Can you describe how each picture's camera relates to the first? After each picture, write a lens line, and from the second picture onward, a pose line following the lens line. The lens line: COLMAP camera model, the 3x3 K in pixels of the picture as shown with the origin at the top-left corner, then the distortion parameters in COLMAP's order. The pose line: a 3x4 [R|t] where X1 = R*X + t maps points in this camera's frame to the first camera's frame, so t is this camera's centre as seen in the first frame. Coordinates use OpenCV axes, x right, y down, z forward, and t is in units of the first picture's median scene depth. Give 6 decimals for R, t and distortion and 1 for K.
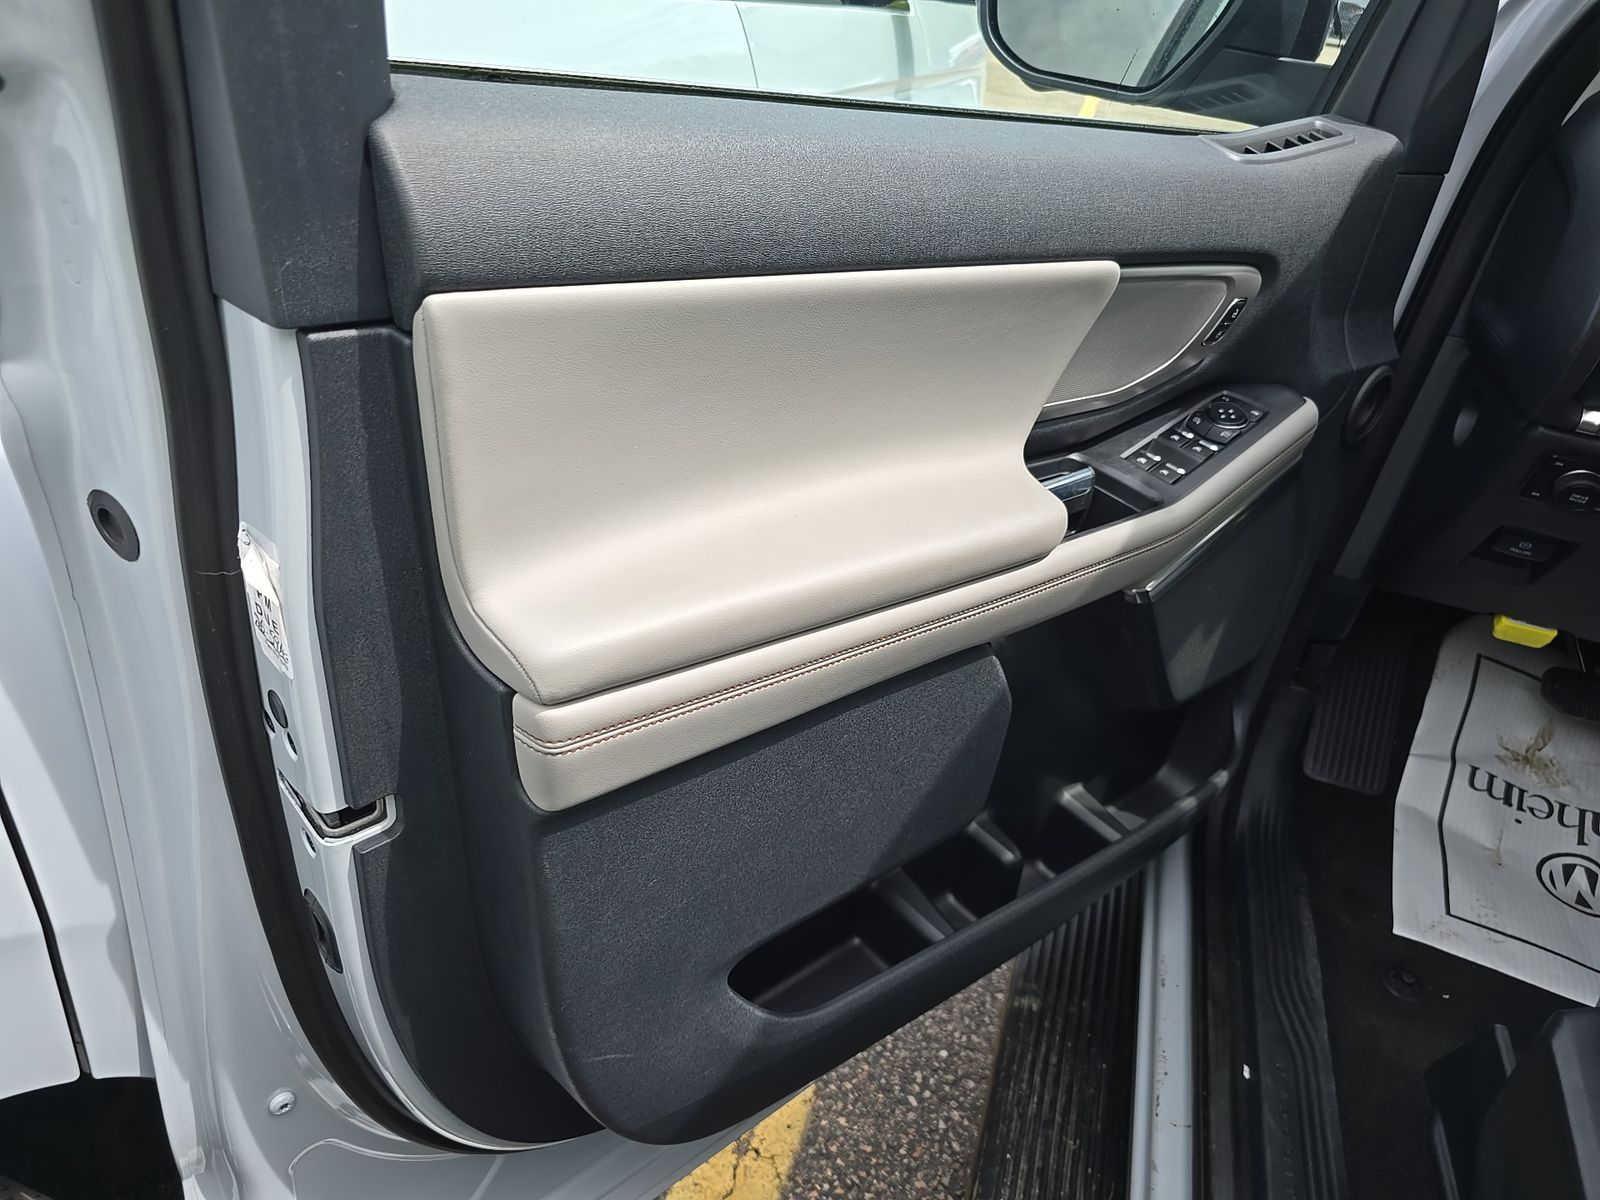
lens RADIAL K [[1078.9, 0, 800.0], [0, 1078.9, 600.0], [0, 0, 1]] dist [0.033626, -0.000069]
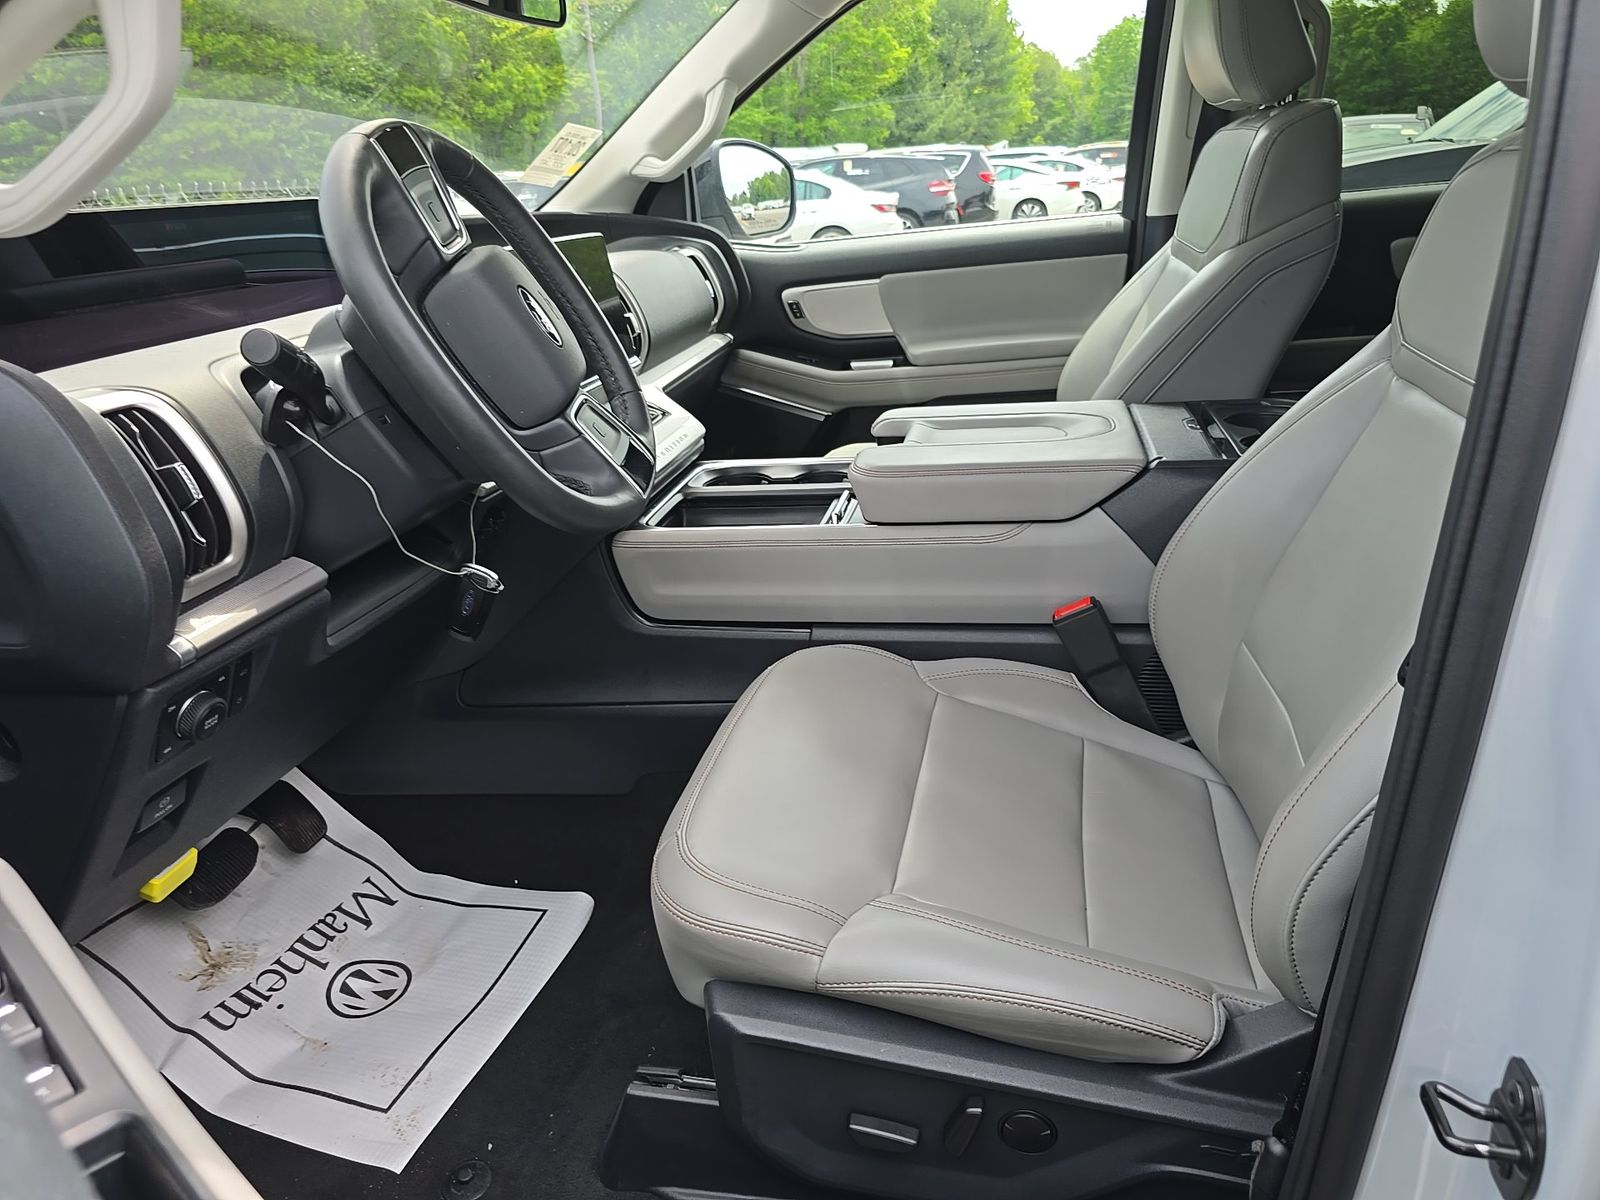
lens RADIAL K [[1078.9, 0, 800.0], [0, 1078.9, 600.0], [0, 0, 1]] dist [0.033626, -0.000069]
pose [[-0.147076, -0.466686, 0.872108, -0.050706], [0.546064, 0.696848, 0.464991, -0.223868], [-0.824732, 0.544616, 0.152351, 0.310692]]
